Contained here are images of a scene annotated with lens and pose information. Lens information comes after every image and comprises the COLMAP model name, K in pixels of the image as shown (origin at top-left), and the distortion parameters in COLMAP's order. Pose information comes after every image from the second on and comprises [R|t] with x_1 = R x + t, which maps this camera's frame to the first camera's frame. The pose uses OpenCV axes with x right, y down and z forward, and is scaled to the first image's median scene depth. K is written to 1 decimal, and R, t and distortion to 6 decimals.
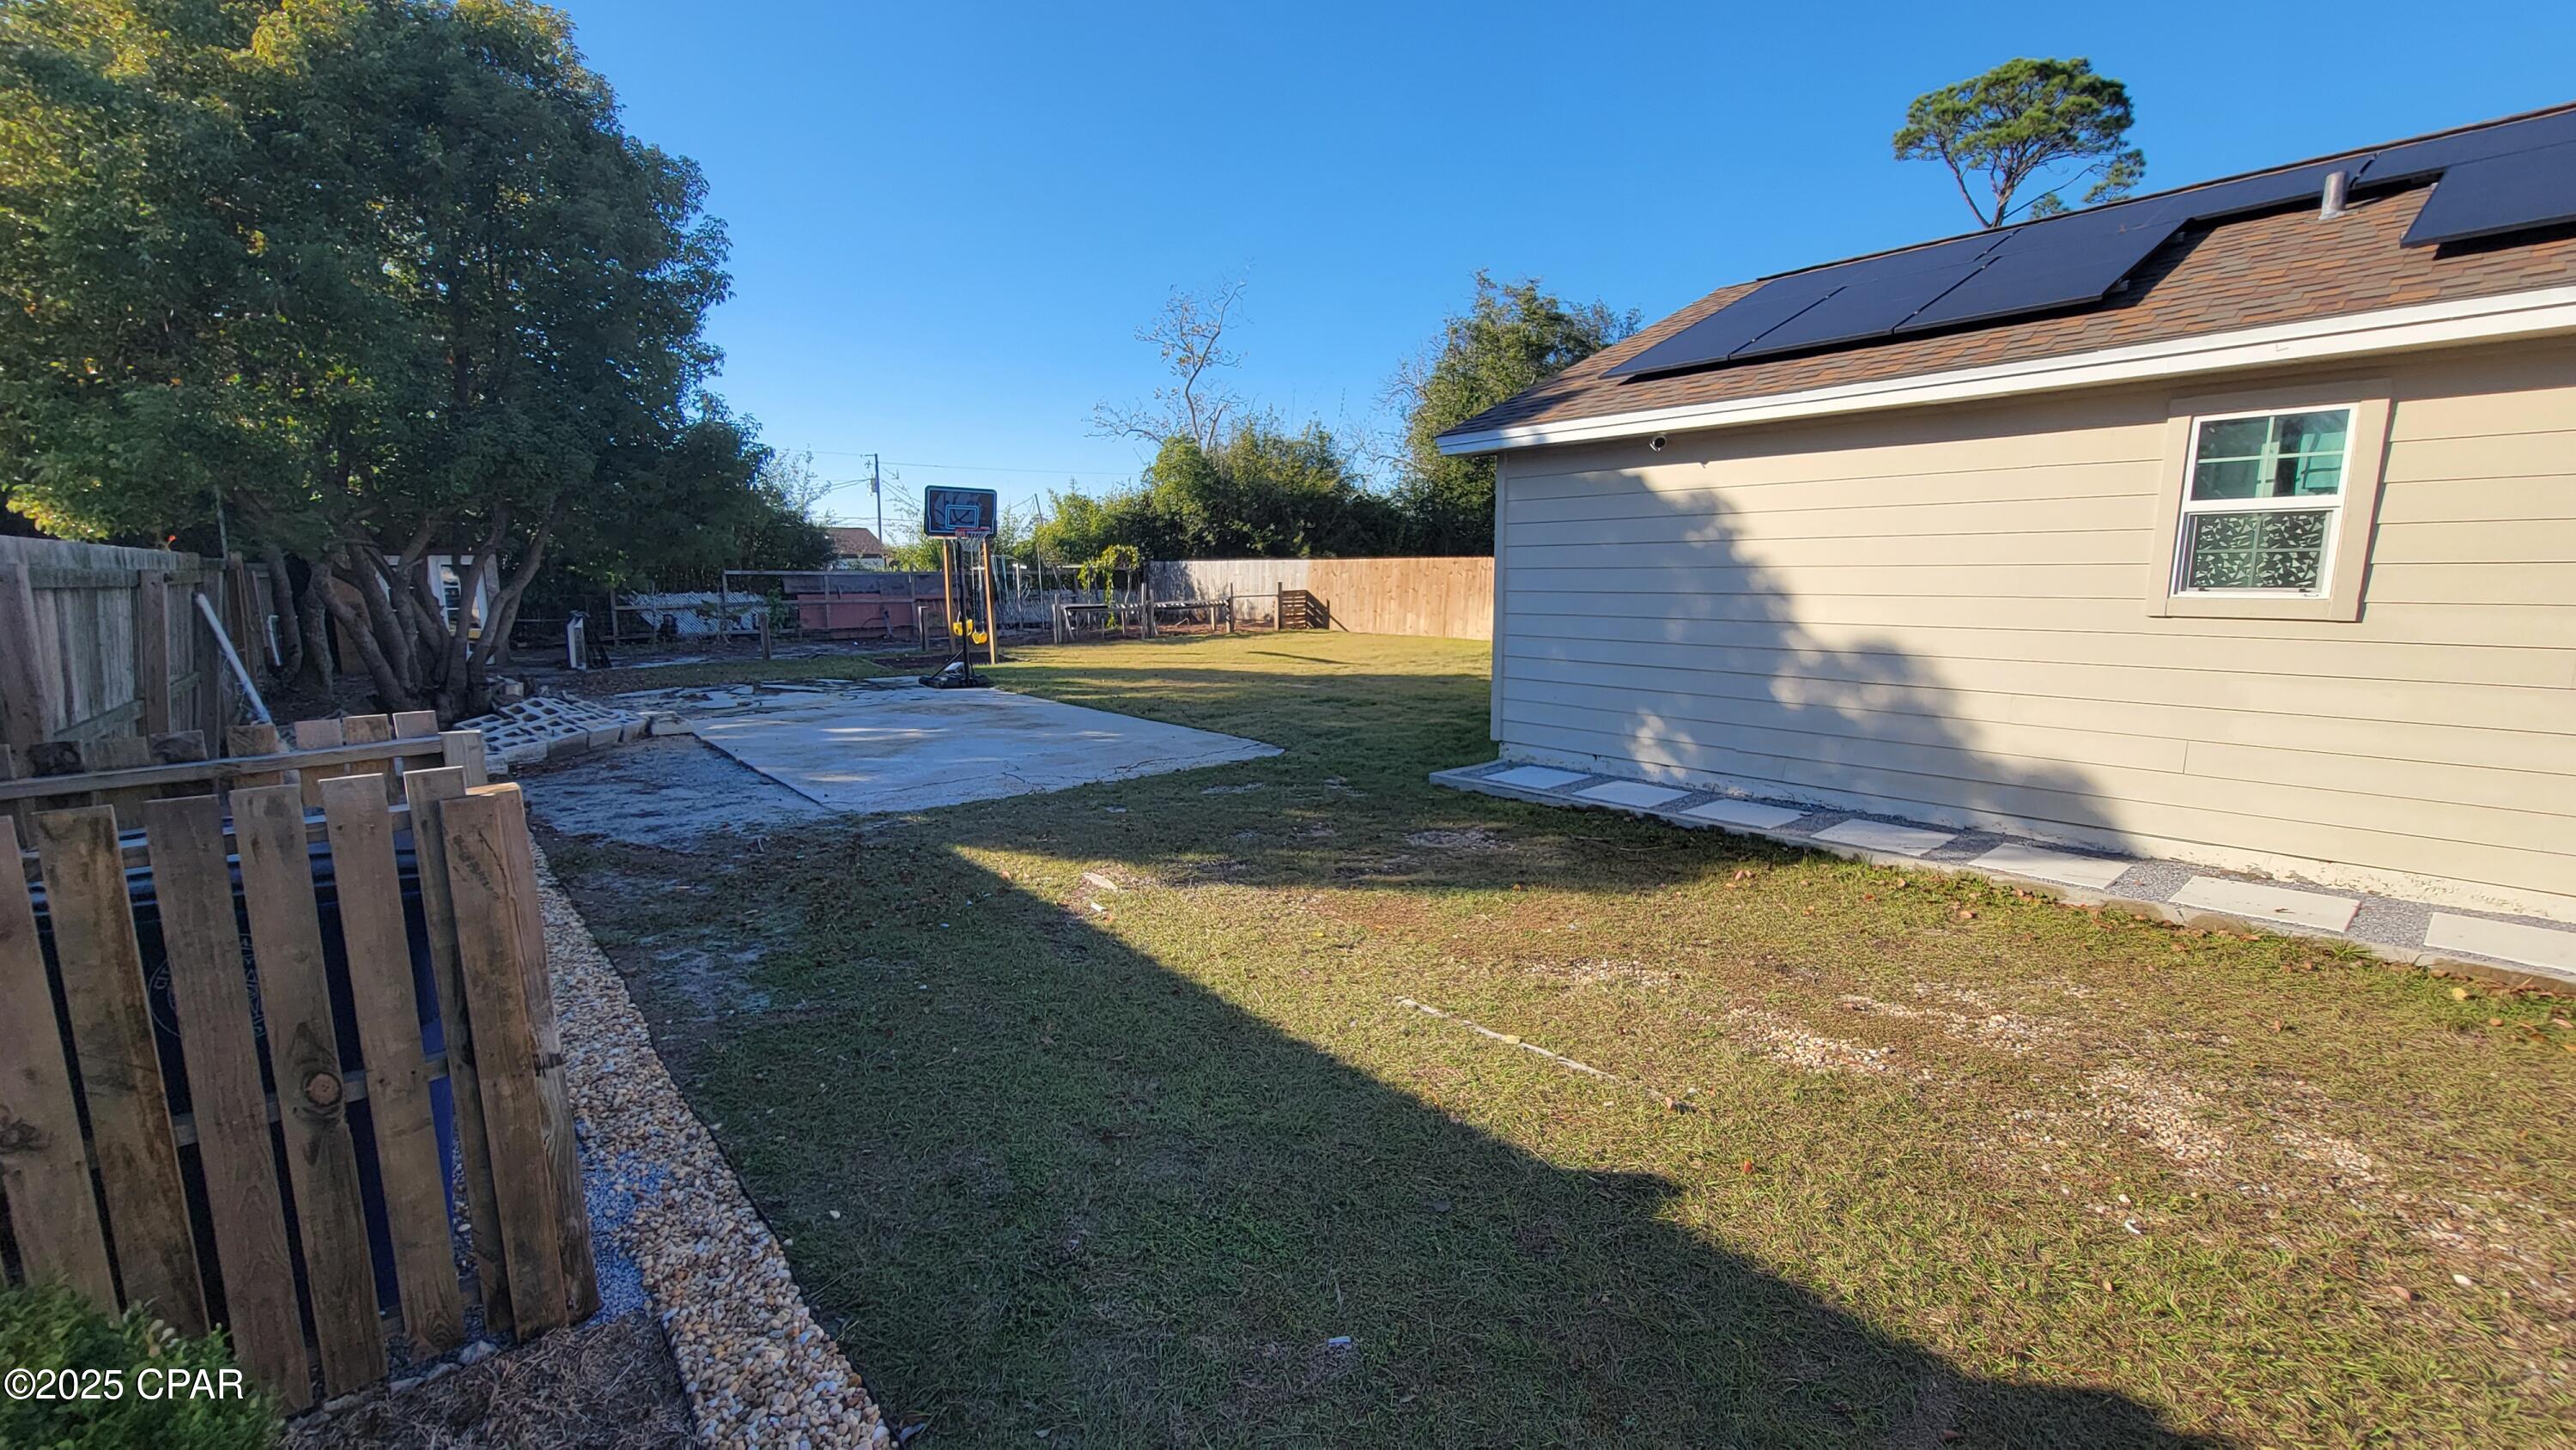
lens RADIAL K [[1041.7, 0, 1287.4], [0, 1041.7, 732.9], [0, 0, 1]] dist [-0.000285, -0.000120]
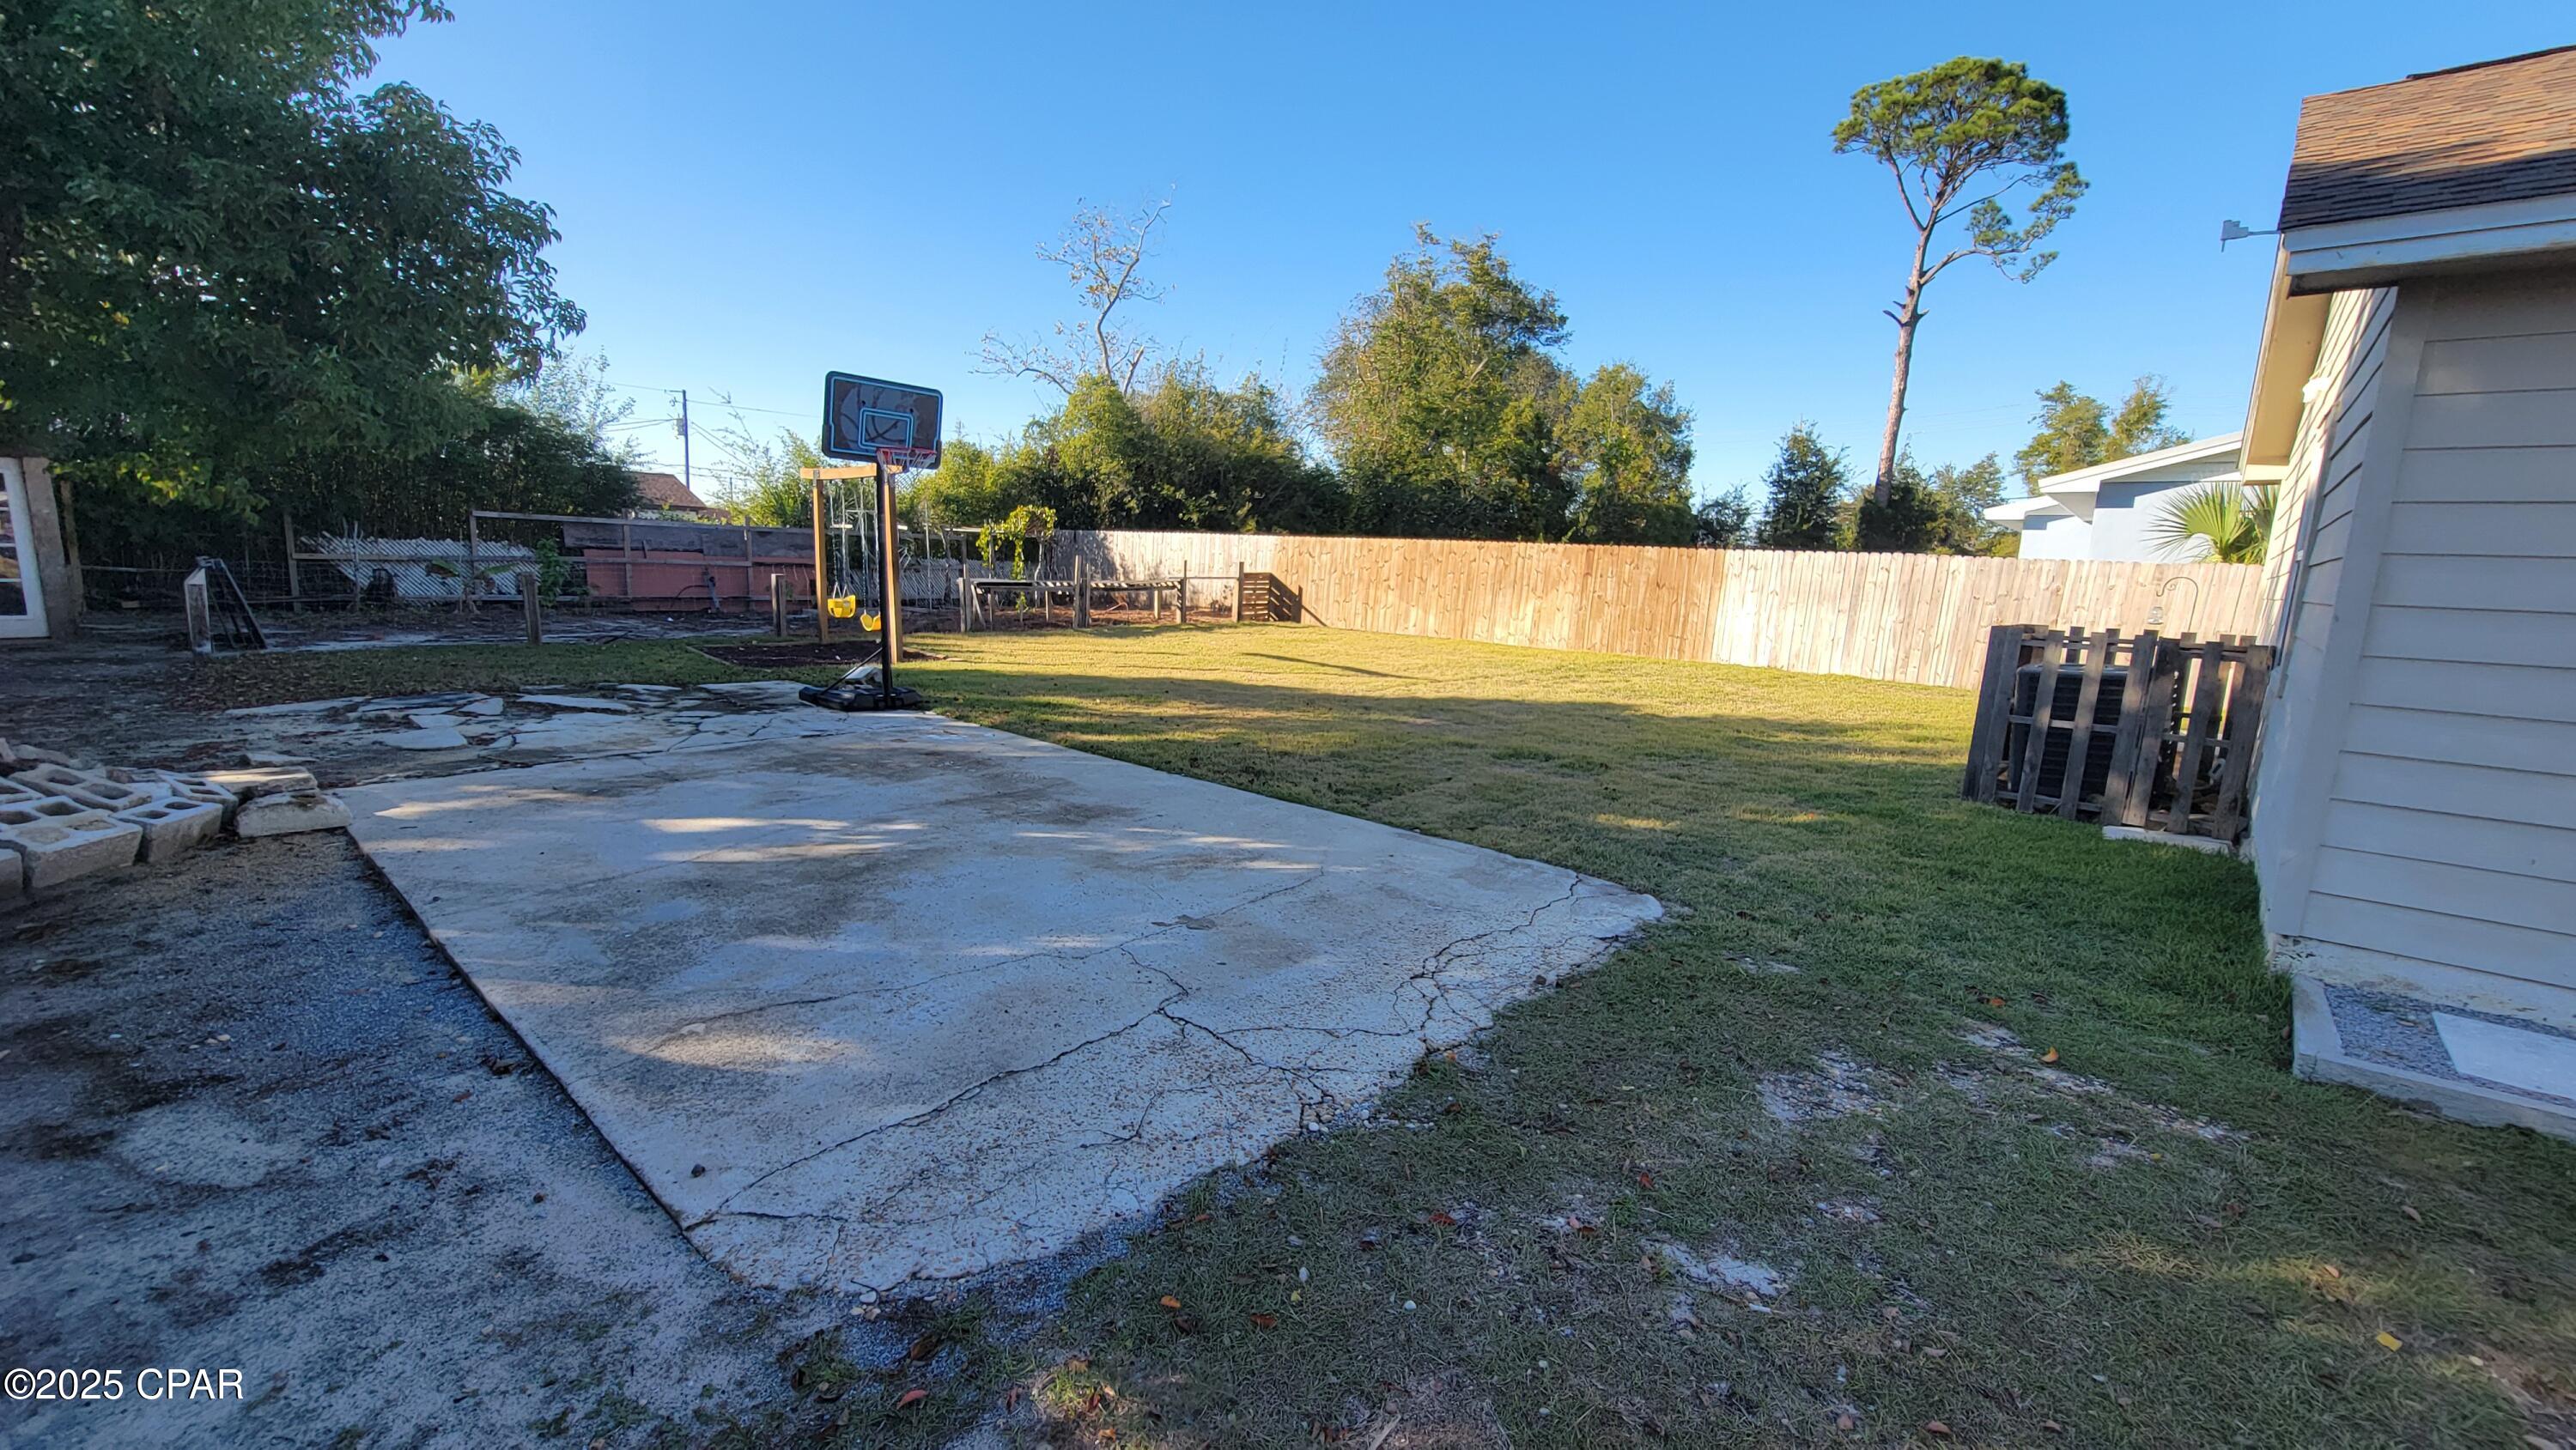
lens RADIAL K [[1041.7, 0, 1289.1], [0, 1041.7, 733.7], [0, 0, 1]] dist [-0.000285, -0.000120]
pose [[0.987138, 0.018933, 0.158748, -0.092046], [-0.021404, 0.999675, 0.013871, -0.023320], [-0.158434, -0.017090, 0.987222, 0.190931]]
